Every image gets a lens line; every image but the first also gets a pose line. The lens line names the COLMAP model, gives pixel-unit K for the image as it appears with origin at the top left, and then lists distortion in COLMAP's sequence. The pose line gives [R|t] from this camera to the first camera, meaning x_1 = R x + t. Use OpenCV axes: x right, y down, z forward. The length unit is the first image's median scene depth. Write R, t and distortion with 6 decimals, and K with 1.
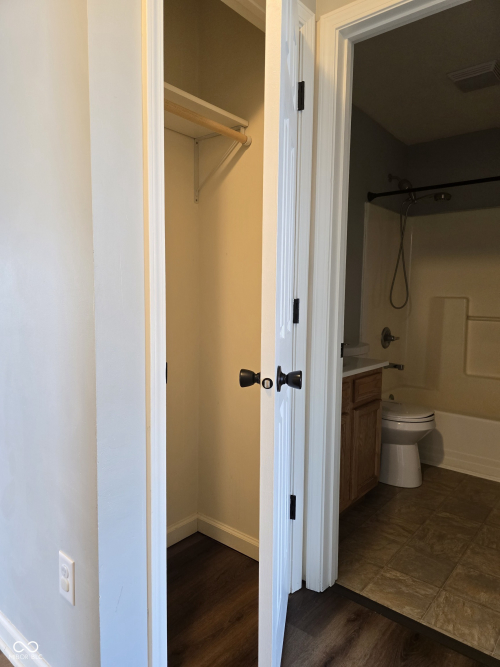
lens RADIAL K [[451.6, 0, 252.8], [0, 451.6, 330.7], [0, 0, 1]] dist [0.054739, -0.049833]
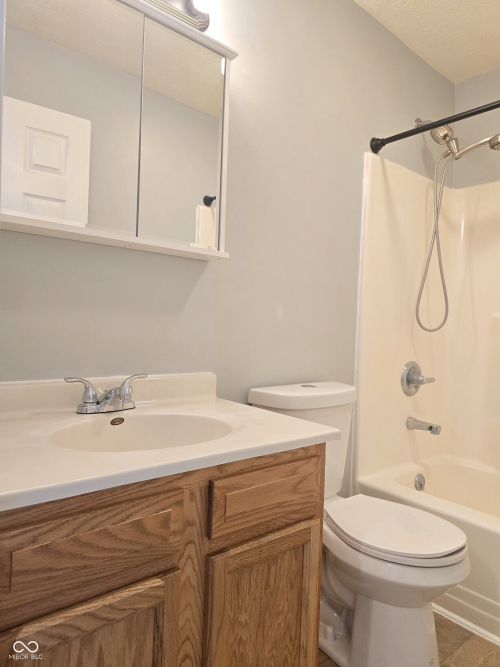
lens RADIAL K [[451.6, 0, 252.8], [0, 451.6, 330.7], [0, 0, 1]] dist [0.054739, -0.049833]
pose [[0.985354, 0.029408, -0.167966, 0.199830], [-0.042348, 0.996360, -0.073983, 0.005447], [0.165179, 0.080012, 0.983013, 0.378352]]
